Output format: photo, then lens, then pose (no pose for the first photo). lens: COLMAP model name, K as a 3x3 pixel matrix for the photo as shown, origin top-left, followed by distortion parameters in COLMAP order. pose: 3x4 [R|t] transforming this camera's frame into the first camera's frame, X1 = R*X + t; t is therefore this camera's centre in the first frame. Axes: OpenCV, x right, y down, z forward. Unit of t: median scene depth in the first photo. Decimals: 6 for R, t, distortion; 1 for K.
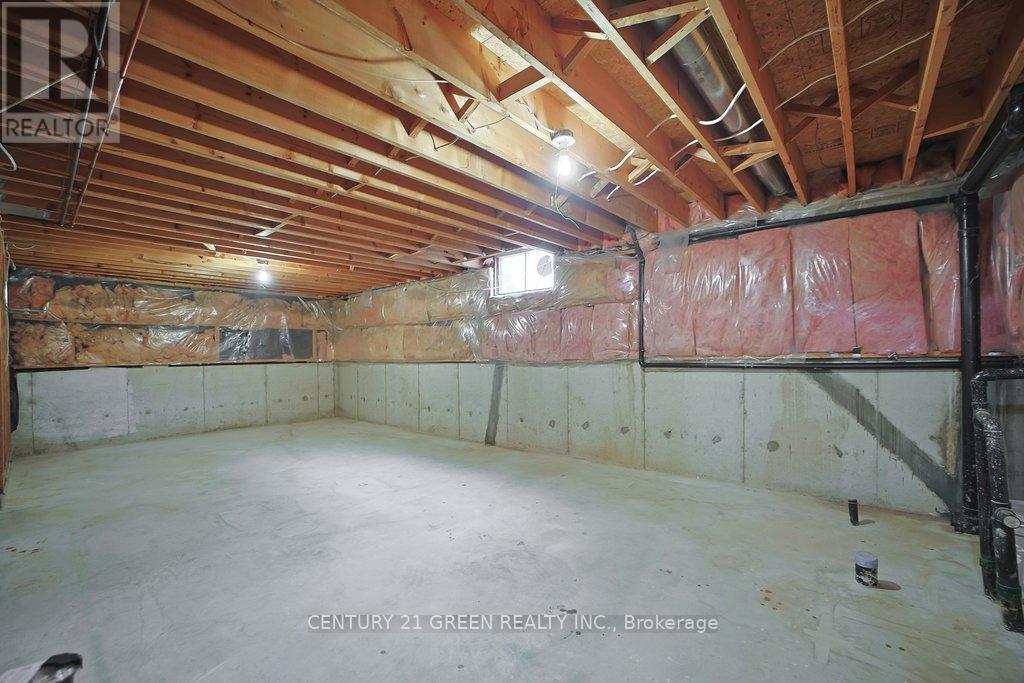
lens RADIAL K [[419.5, 0, 514.3], [0, 419.5, 348.8], [0, 0, 1]] dist [-0.021874, 0.000011]
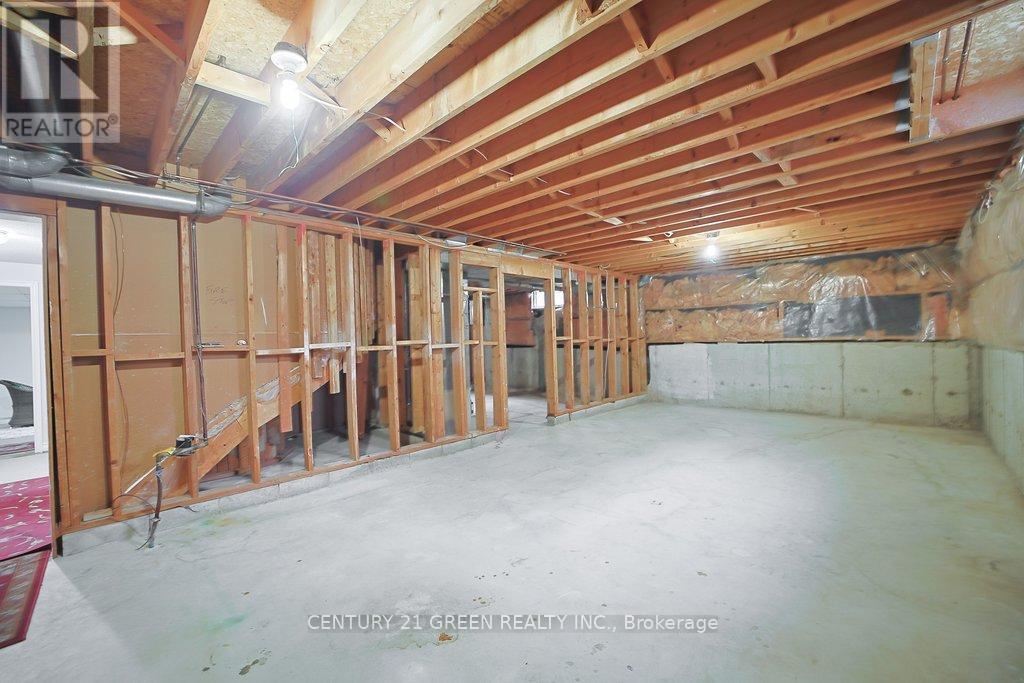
lens RADIAL K [[419.5, 0, 513.6], [0, 419.5, 340.2], [0, 0, 1]] dist [-0.021874, 0.000011]
pose [[-0.043490, 0.022085, -0.998810, 0.300111], [0.036628, 0.999119, 0.020497, -0.009718], [0.998382, -0.035693, -0.044261, 0.518355]]
